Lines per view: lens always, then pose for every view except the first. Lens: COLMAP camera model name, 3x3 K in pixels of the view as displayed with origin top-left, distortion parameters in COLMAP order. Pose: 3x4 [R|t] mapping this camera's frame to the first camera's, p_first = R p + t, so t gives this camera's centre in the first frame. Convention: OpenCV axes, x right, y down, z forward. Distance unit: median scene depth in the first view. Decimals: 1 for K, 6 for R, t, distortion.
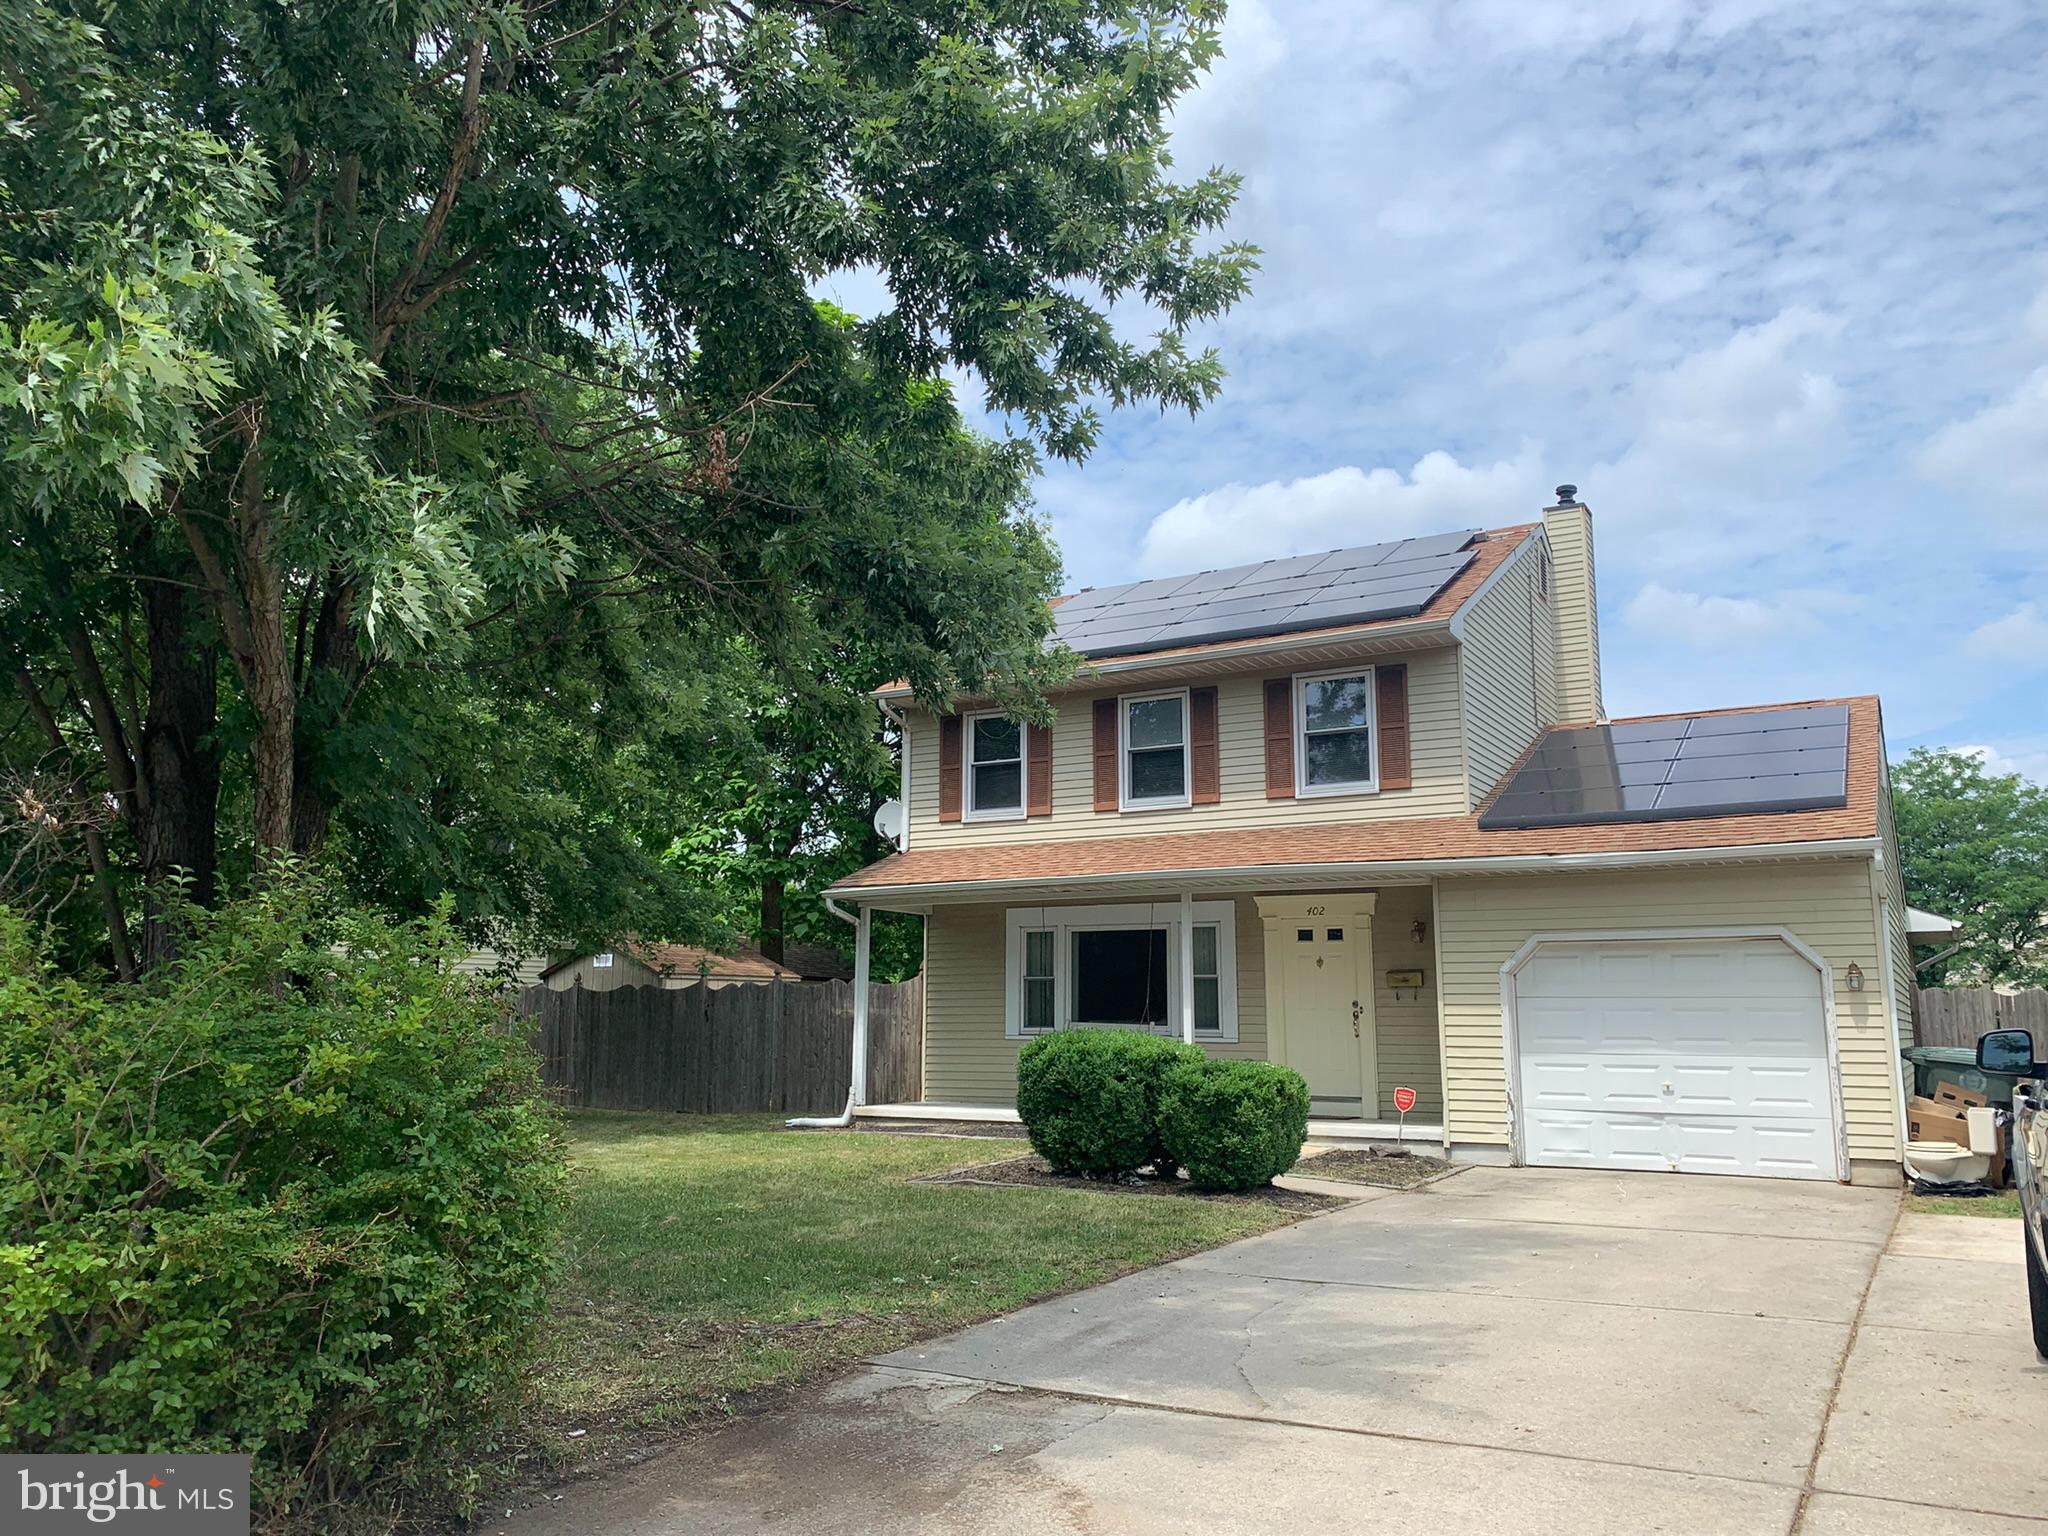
lens RADIAL K [[1575.0, 0, 1027.4], [0, 1575.0, 748.5], [0, 0, 1]] dist [0.152898, -0.363237]
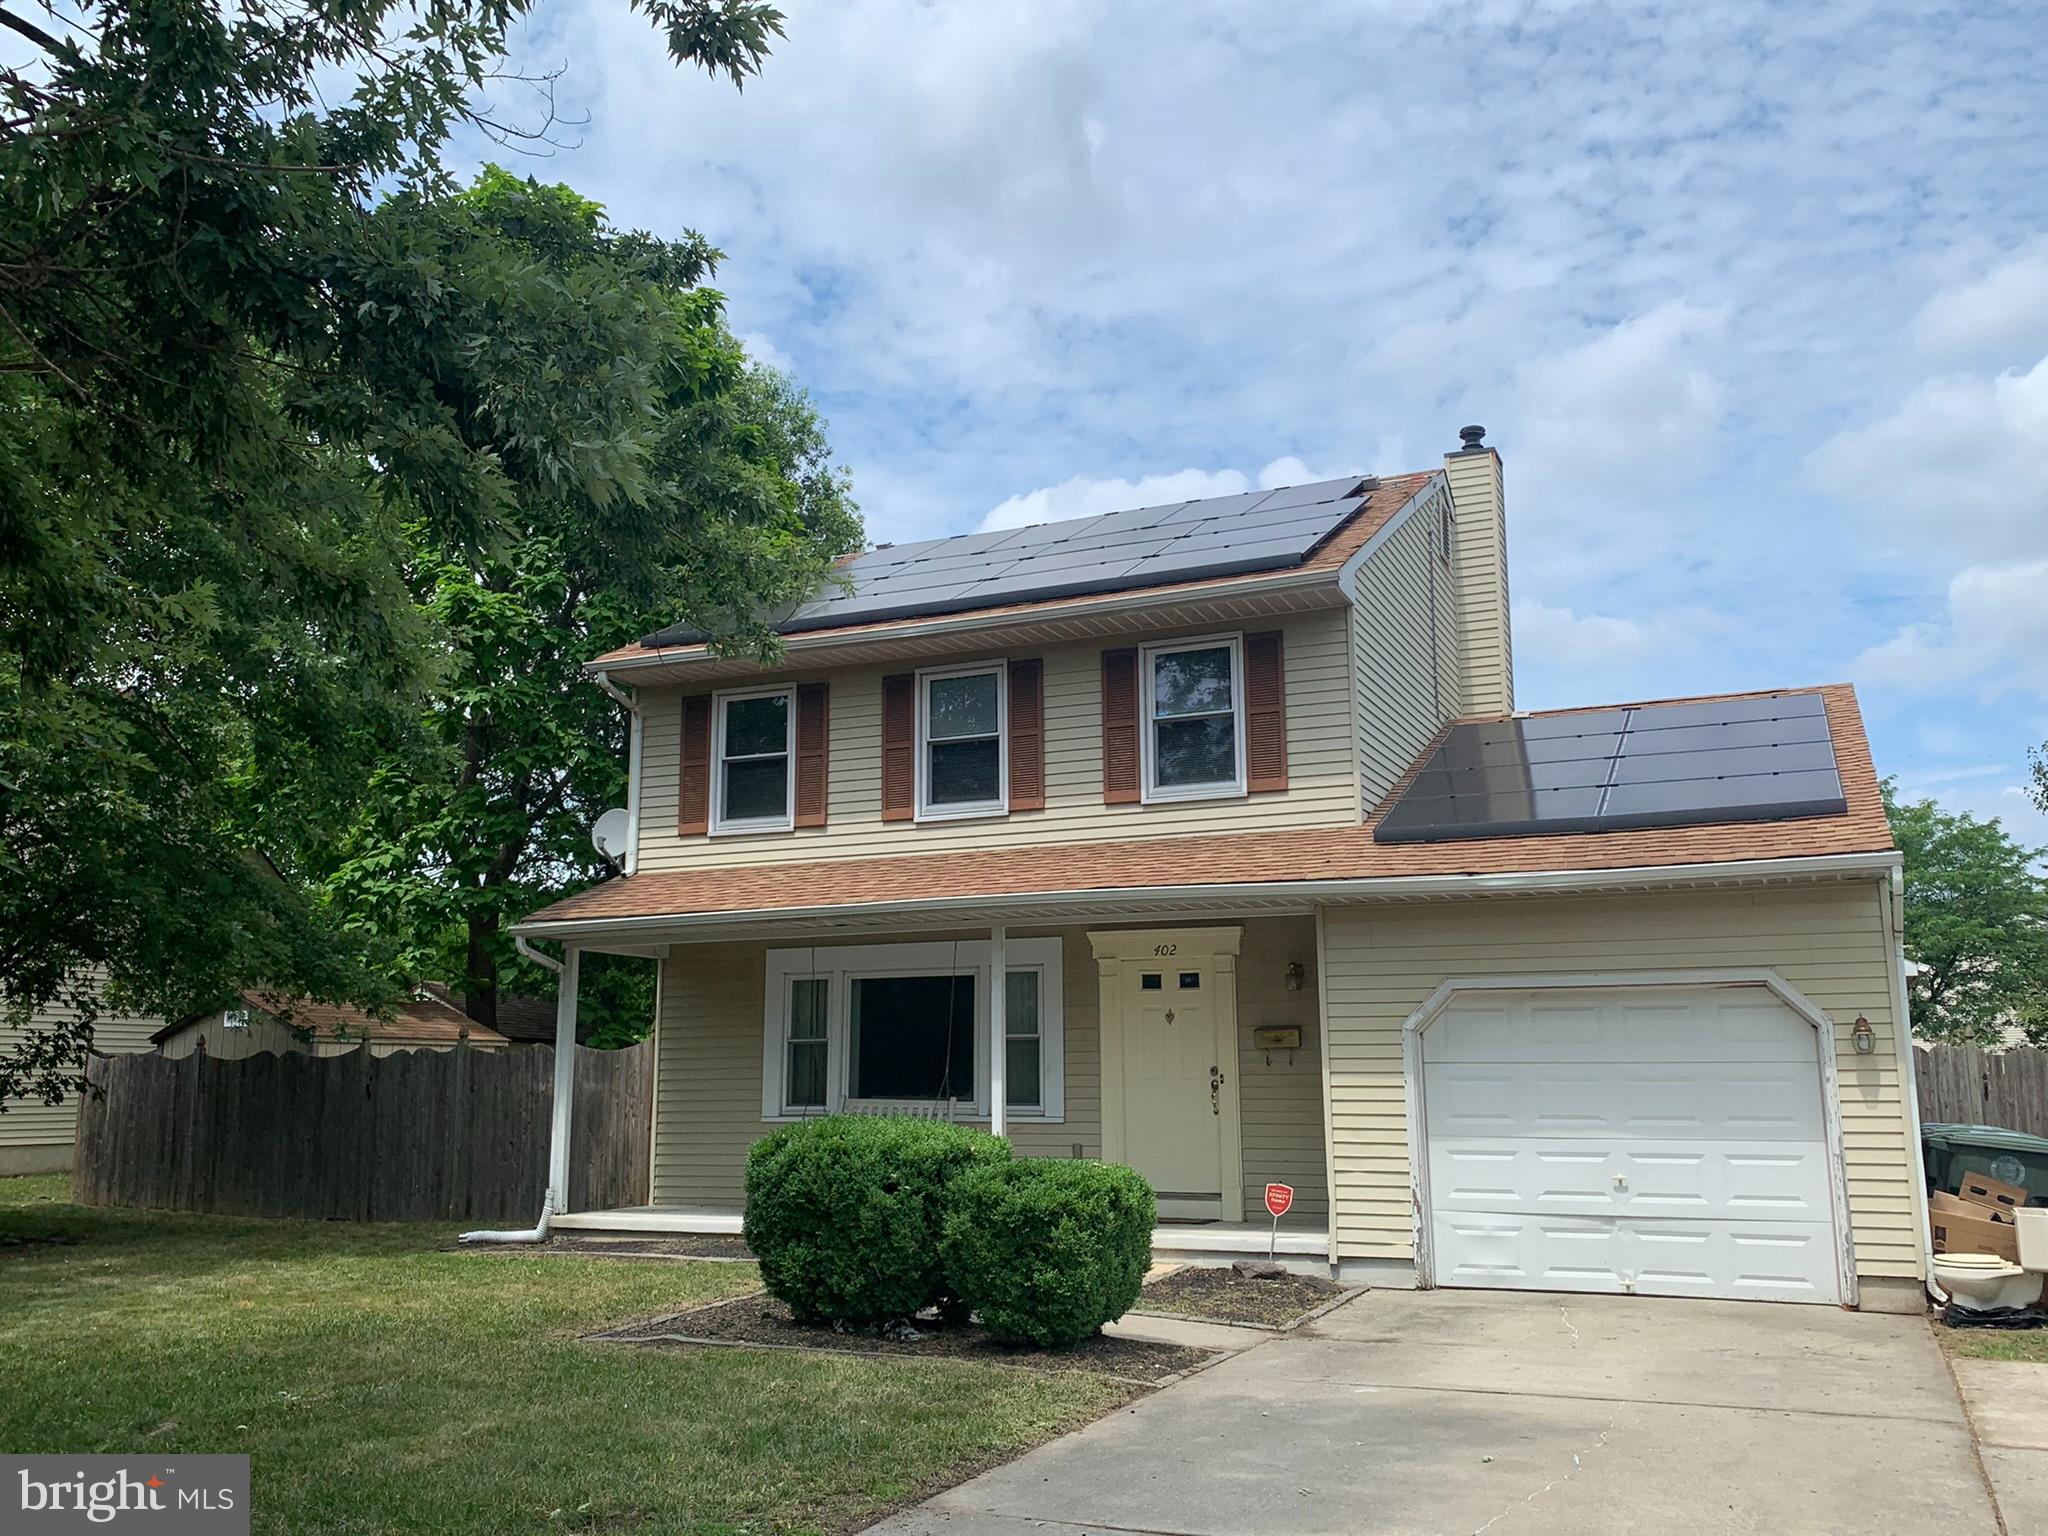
lens RADIAL K [[1712.0, 0, 1024.0], [0, 1712.0, 768.0], [0, 0, 1]] dist [0.139093, -0.327226]
pose [[0.995165, 0.009536, 0.097751, 0.030920], [-0.008859, 0.999934, -0.007362, 0.020615], [-0.097815, 0.006460, 0.995184, 0.174556]]
